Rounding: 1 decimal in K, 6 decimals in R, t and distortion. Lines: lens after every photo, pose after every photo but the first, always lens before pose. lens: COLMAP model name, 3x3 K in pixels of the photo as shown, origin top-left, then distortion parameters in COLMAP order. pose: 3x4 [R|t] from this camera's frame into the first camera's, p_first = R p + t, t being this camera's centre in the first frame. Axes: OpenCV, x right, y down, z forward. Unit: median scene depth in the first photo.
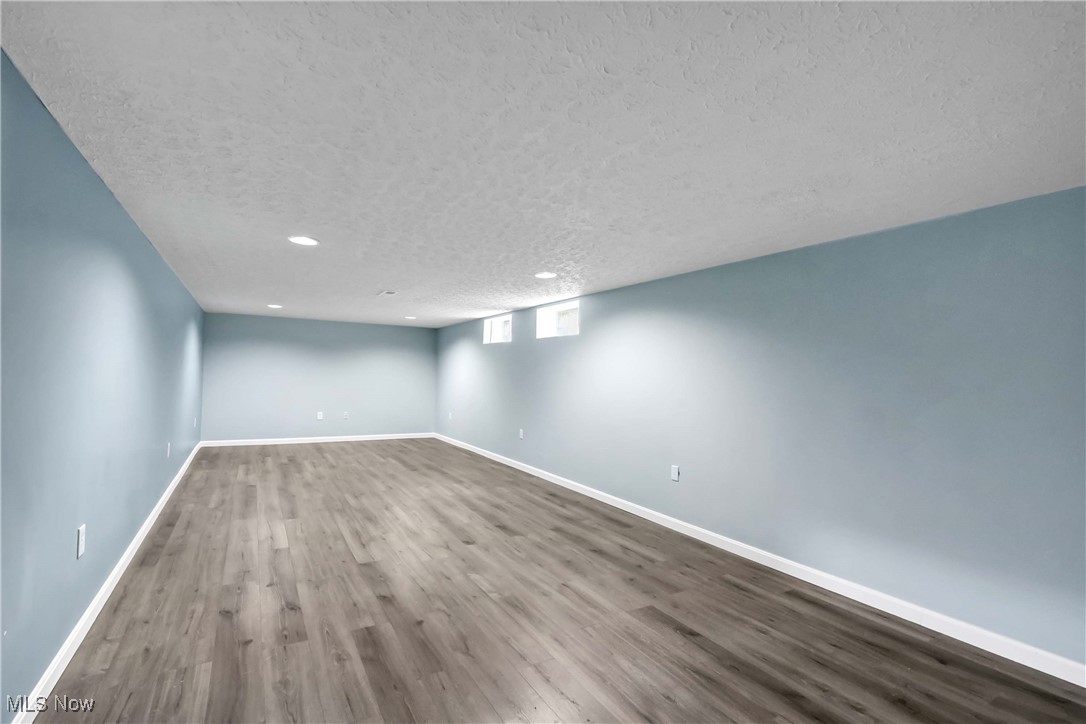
lens RADIAL K [[470.0, 0, 531.2], [0, 470.0, 362.2], [0, 0, 1]] dist [-0.004701, -0.002165]
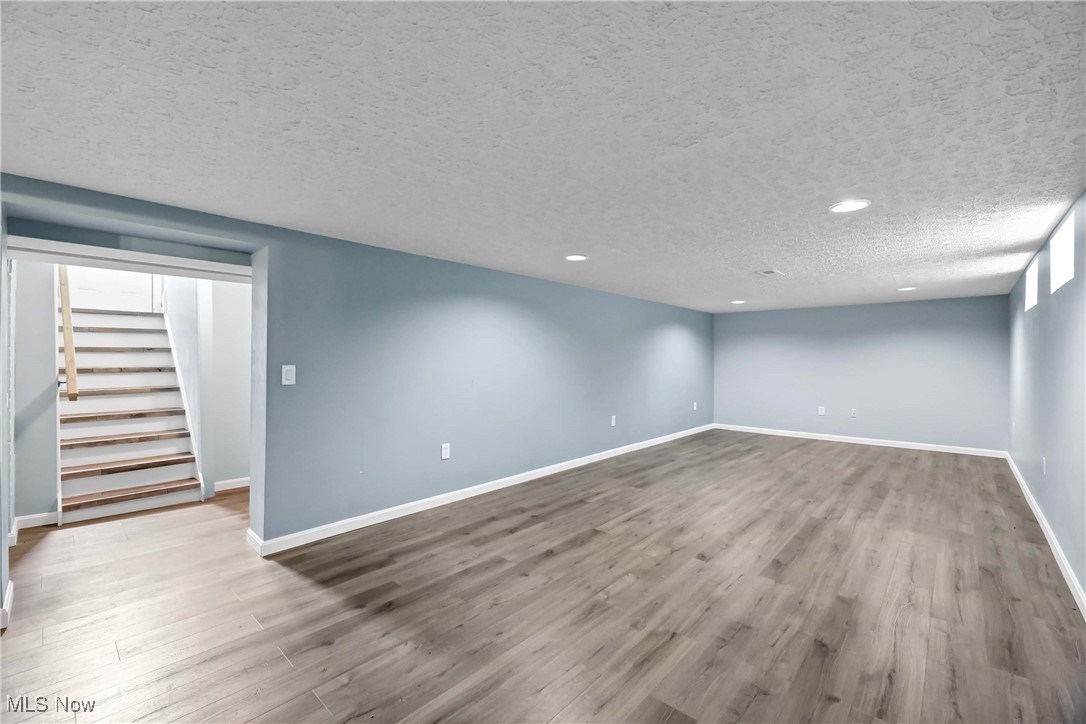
lens RADIAL K [[471.5, 0, 549.8], [0, 471.5, 363.2], [0, 0, 1]] dist [-0.004372, -0.000462]
pose [[0.315466, -0.018200, -0.948762, 0.625794], [0.029209, 0.999529, -0.009461, 0.031693], [0.948487, -0.024728, 0.315849, 0.493170]]
